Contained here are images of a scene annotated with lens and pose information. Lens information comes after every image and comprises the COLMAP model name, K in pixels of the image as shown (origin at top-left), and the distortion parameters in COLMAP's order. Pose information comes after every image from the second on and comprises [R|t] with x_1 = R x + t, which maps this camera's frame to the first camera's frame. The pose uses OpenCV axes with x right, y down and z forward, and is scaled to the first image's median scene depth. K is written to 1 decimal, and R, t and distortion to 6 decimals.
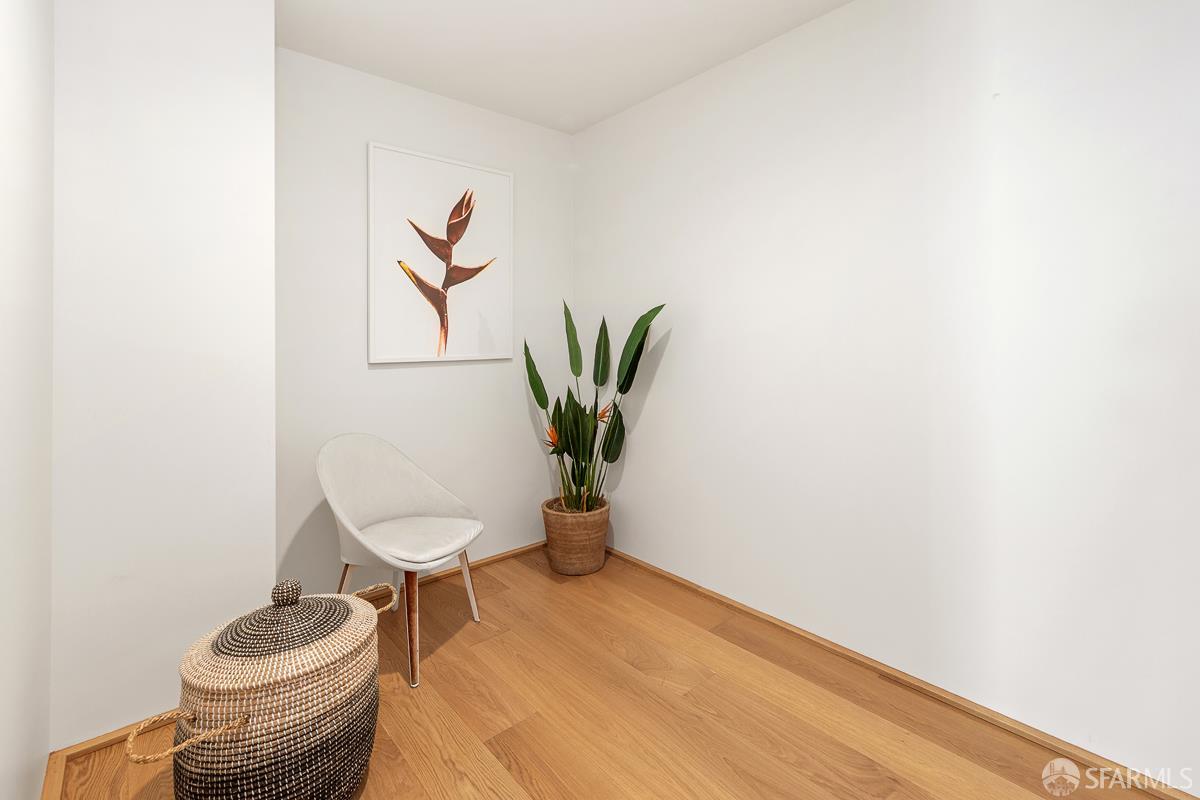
lens RADIAL K [[542.8, 0, 604.7], [0, 542.8, 336.9], [0, 0, 1]] dist [0.002125, 0.000033]
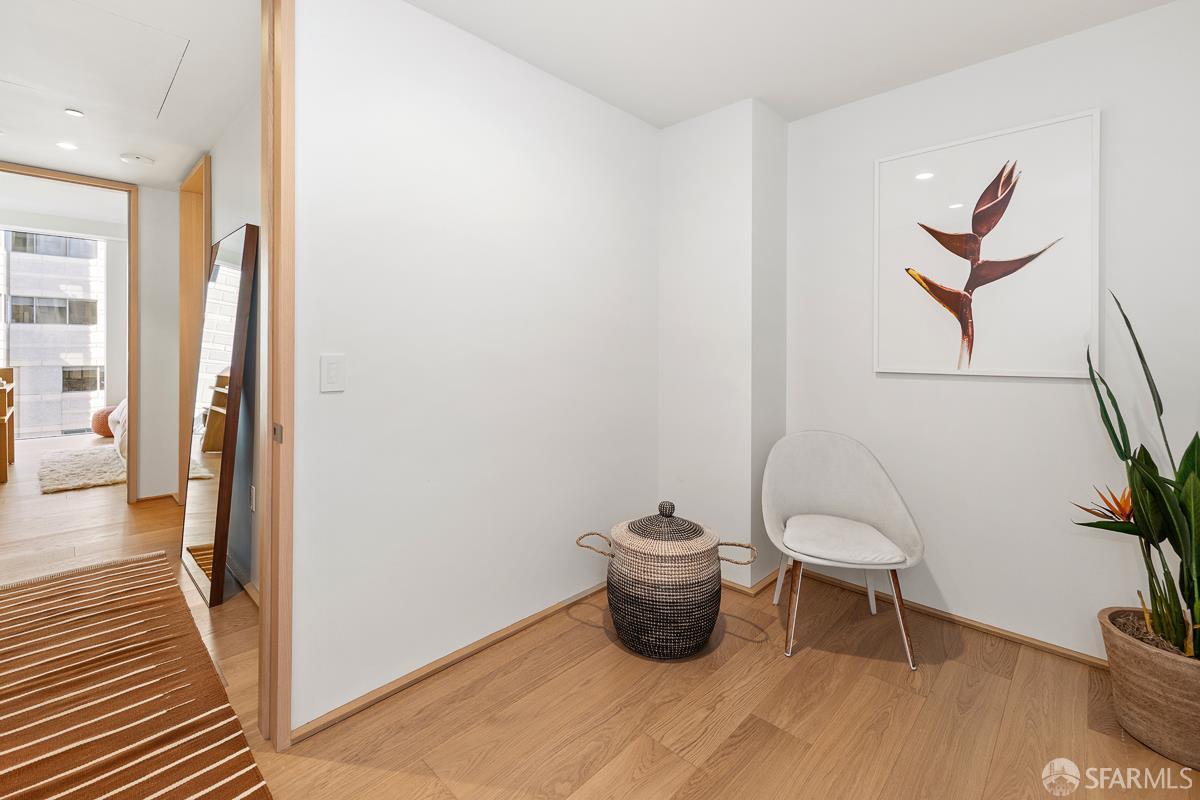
lens RADIAL K [[509.5, 0, 594.8], [0, 509.5, 346.1], [0, 0, 1]] dist [-0.001417, -0.000229]
pose [[0.084819, 0.006742, -0.996374, 0.458455], [0.000929, 0.999976, 0.006845, -0.007598], [0.996396, -0.001506, 0.084811, 0.347907]]
